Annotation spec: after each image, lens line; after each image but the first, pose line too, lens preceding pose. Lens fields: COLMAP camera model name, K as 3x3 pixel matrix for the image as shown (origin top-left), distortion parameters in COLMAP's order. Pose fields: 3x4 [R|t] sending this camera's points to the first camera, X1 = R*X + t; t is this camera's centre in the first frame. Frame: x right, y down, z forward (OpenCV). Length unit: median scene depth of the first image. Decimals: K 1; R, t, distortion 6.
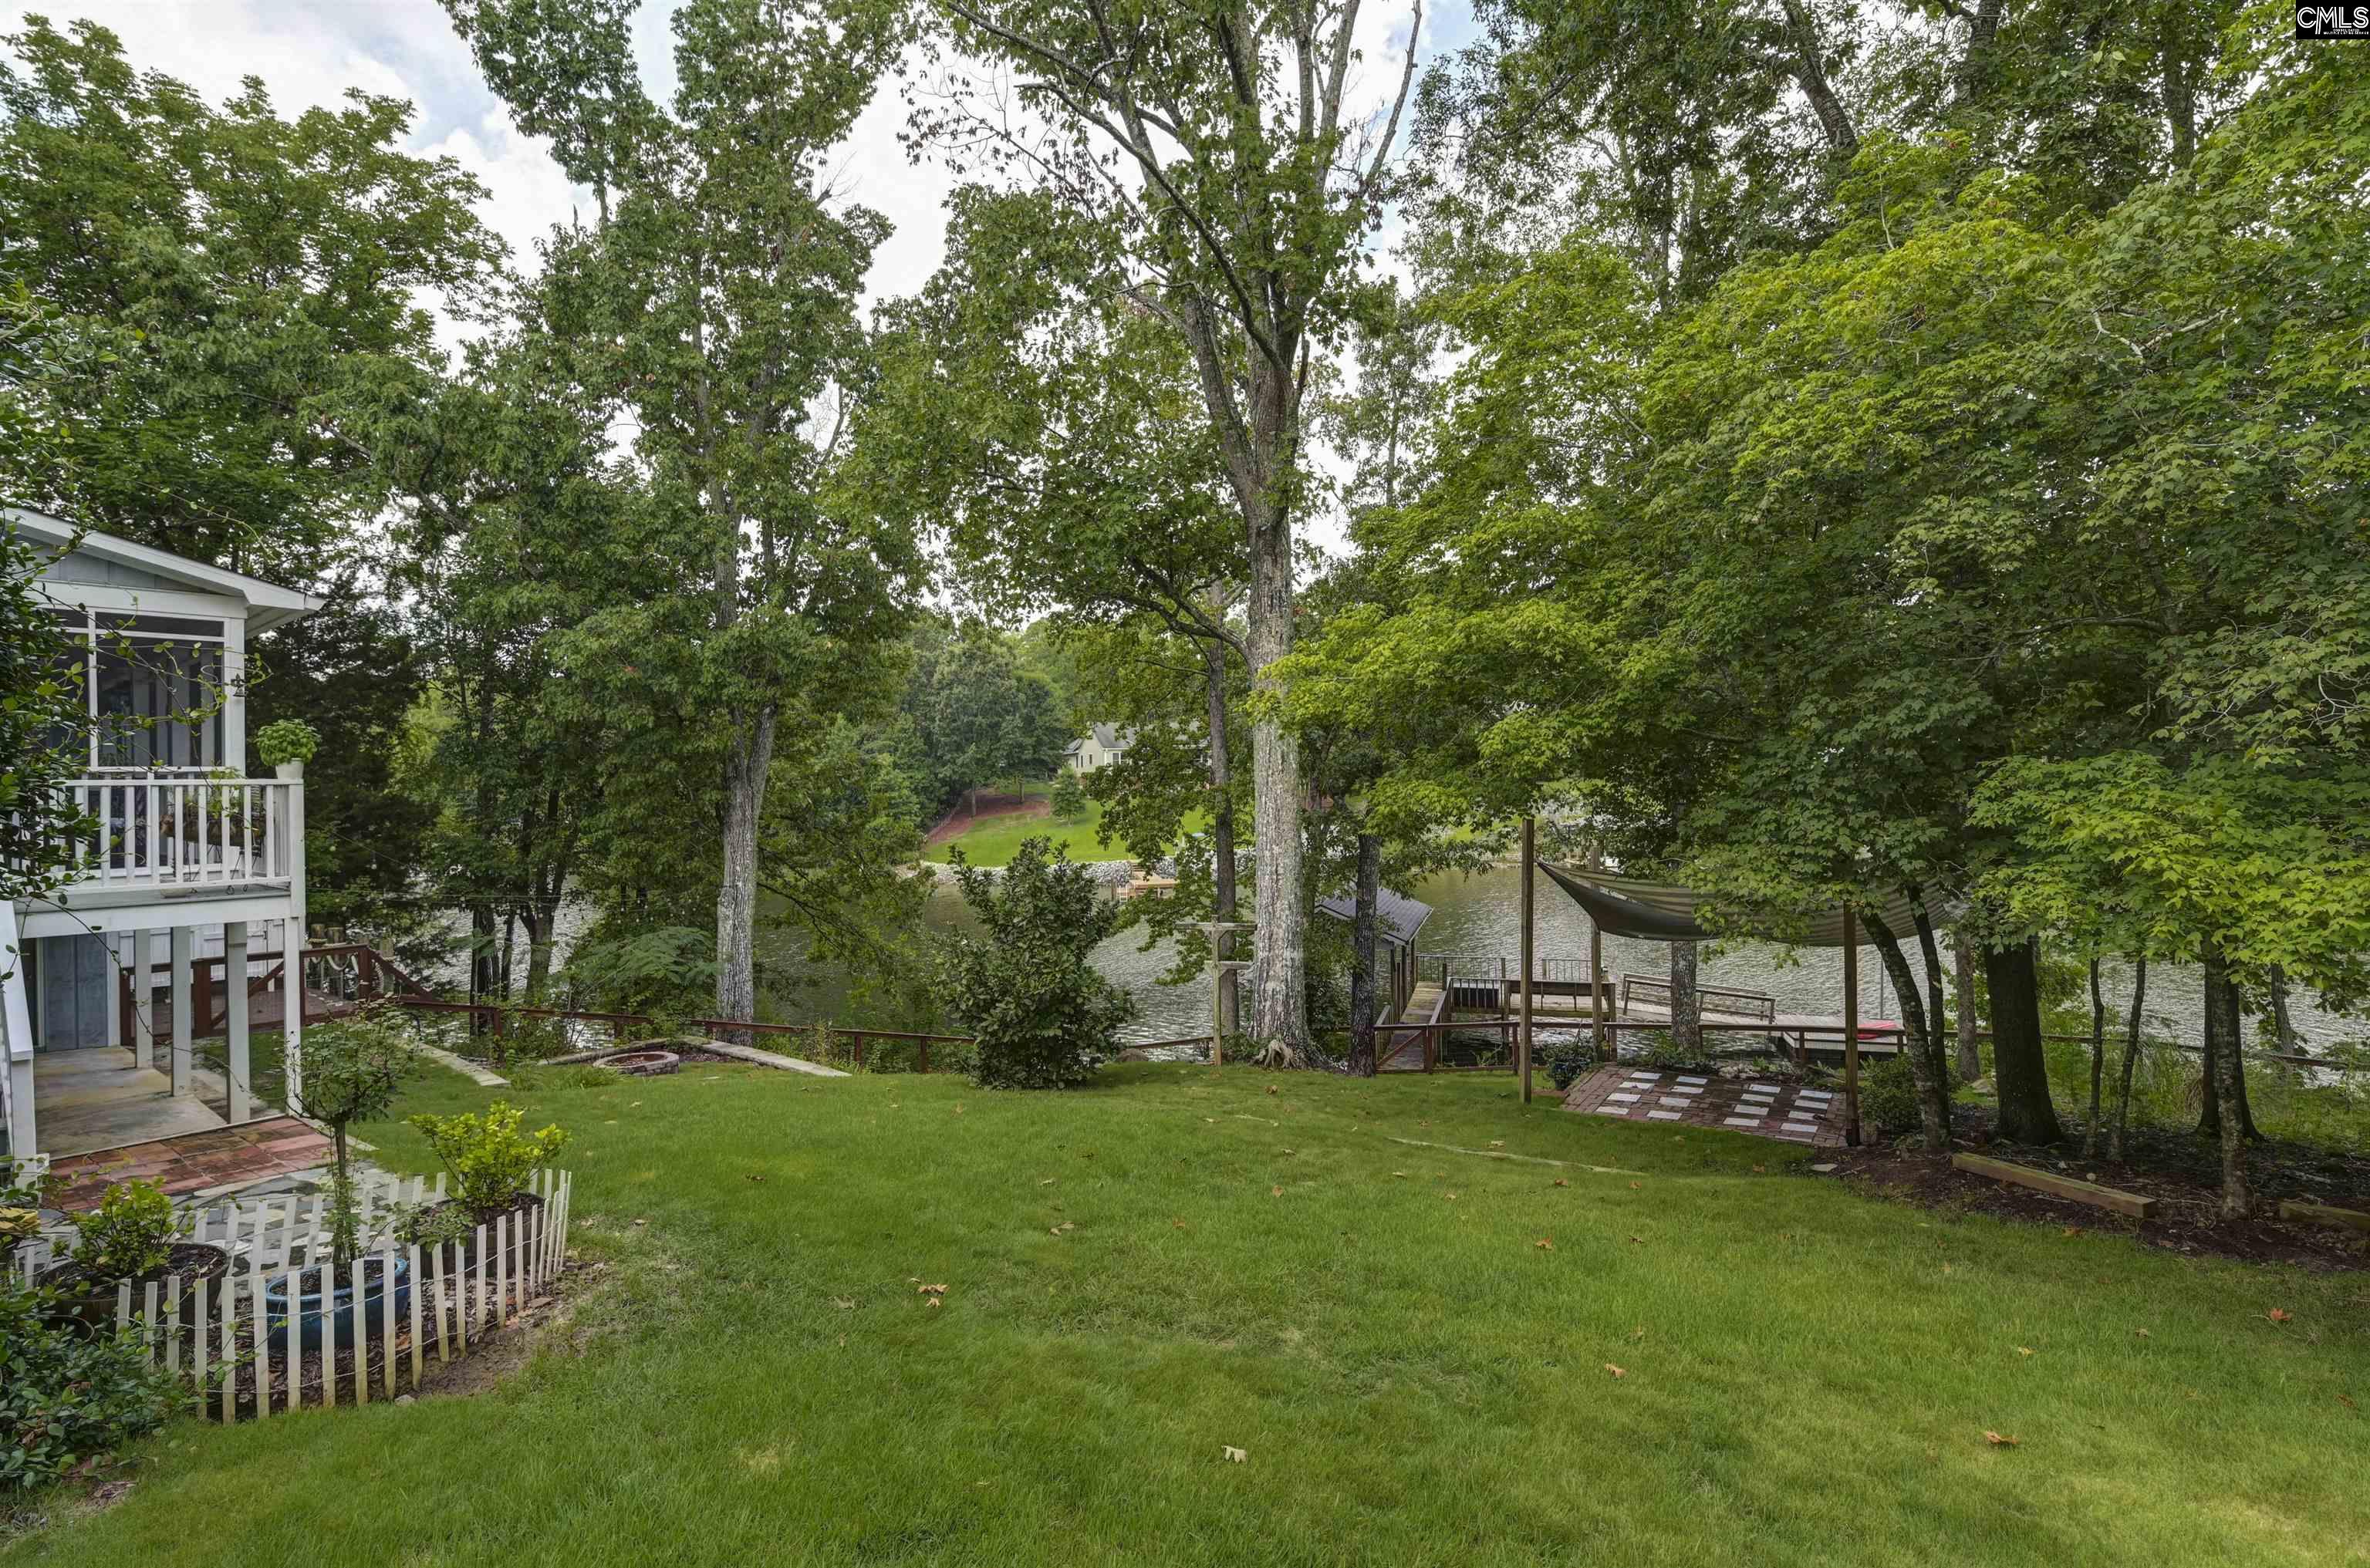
lens RADIAL K [[1131.0, 0, 1181.3], [0, 1131.0, 787.8], [0, 0, 1]] dist [0.001007, -0.009812]
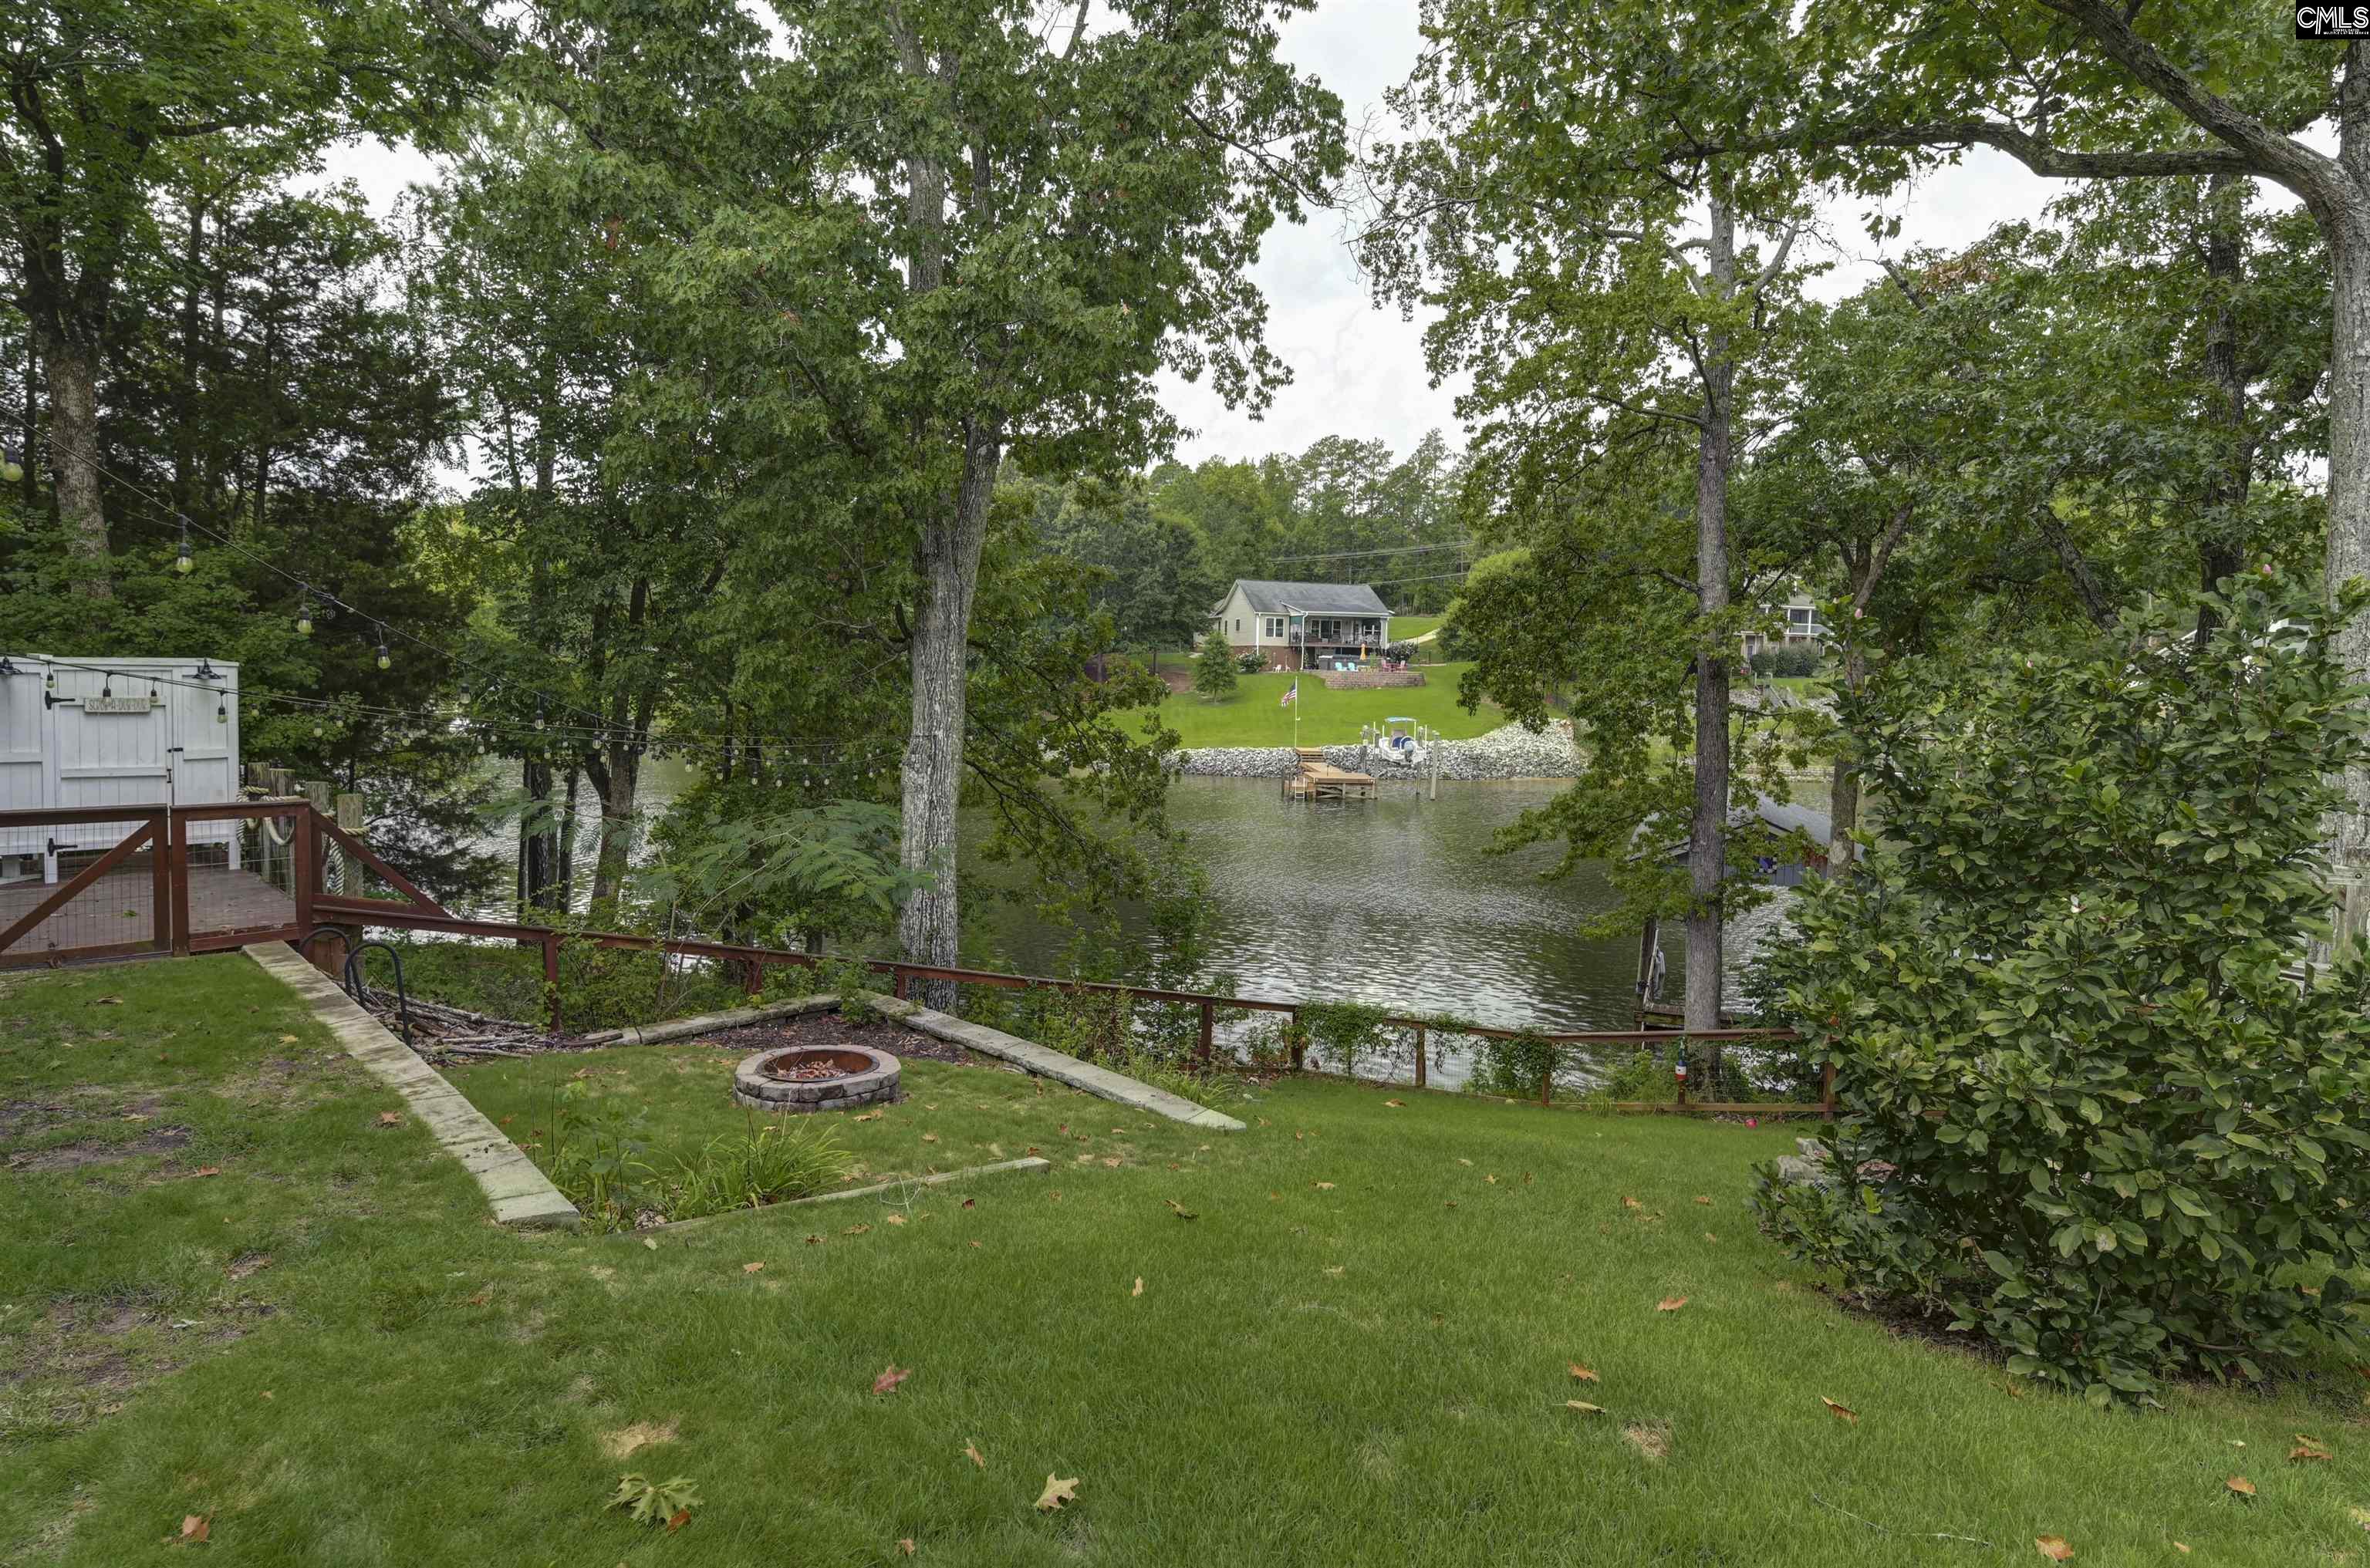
lens RADIAL K [[1263.5, 0, 1161.4], [0, 1263.5, 778.4], [0, 0, 1]] dist [-0.016020, -0.000127]
pose [[0.994078, 0.053750, -0.094445, -0.170884], [-0.045681, 0.995281, 0.085611, 0.037586], [0.098601, -0.080790, 0.991842, 0.284537]]
